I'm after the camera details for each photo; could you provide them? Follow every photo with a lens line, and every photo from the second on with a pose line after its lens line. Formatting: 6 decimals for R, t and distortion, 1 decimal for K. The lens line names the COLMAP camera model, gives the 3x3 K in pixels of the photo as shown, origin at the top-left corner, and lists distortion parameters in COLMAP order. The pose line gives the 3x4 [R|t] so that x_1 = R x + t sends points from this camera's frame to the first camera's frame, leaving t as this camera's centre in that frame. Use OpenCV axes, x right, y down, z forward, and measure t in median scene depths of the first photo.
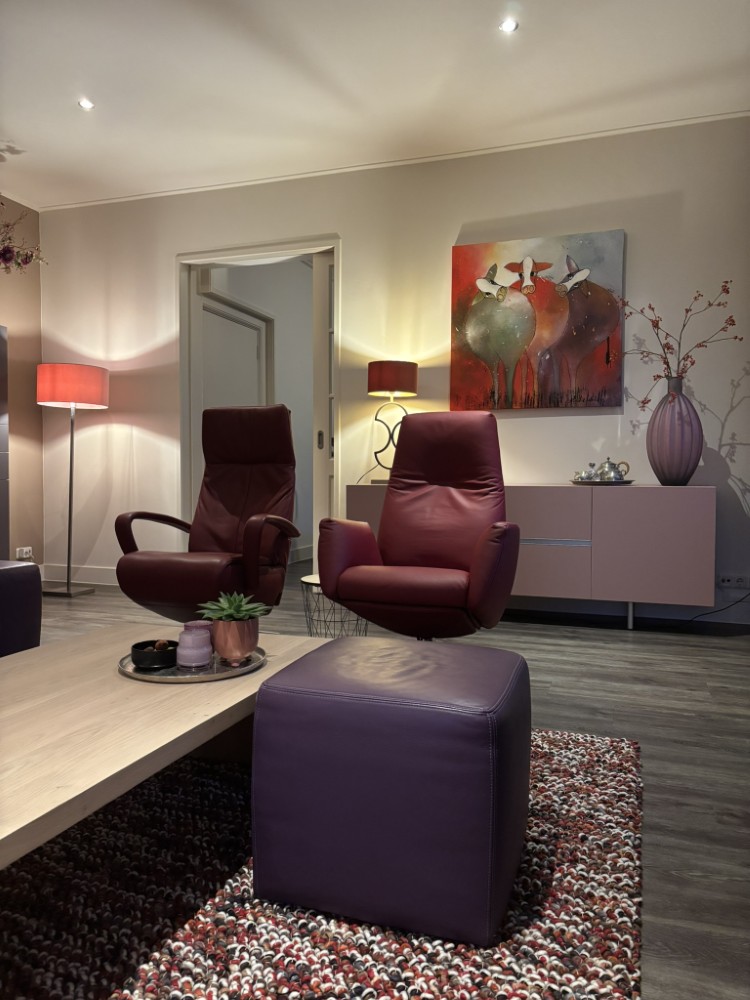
lens RADIAL K [[759.2, 0, 372.7], [0, 759.2, 501.0], [0, 0, 1]] dist [0.045238, -0.054588]
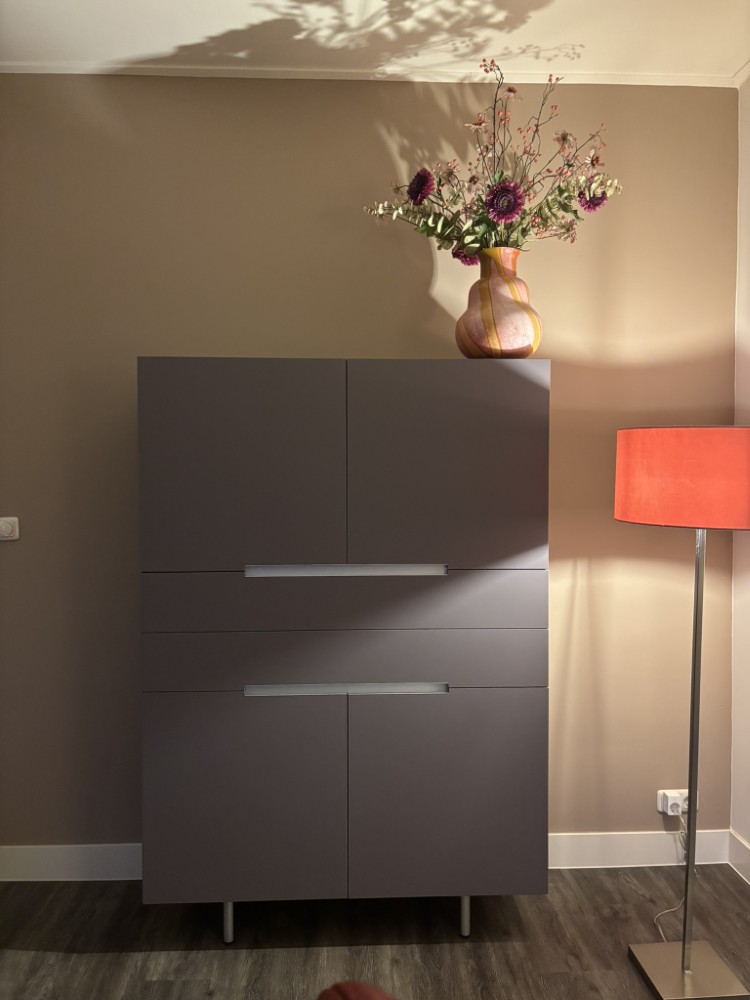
lens RADIAL K [[759.2, 0, 348.3], [0, 759.2, 498.6], [0, 0, 1]] dist [0.045238, -0.054588]
pose [[0.365007, 0.014656, -0.930889, -0.105685], [-0.032170, 0.999478, 0.003122, -0.155436], [0.930449, 0.028807, 0.365288, 0.796155]]
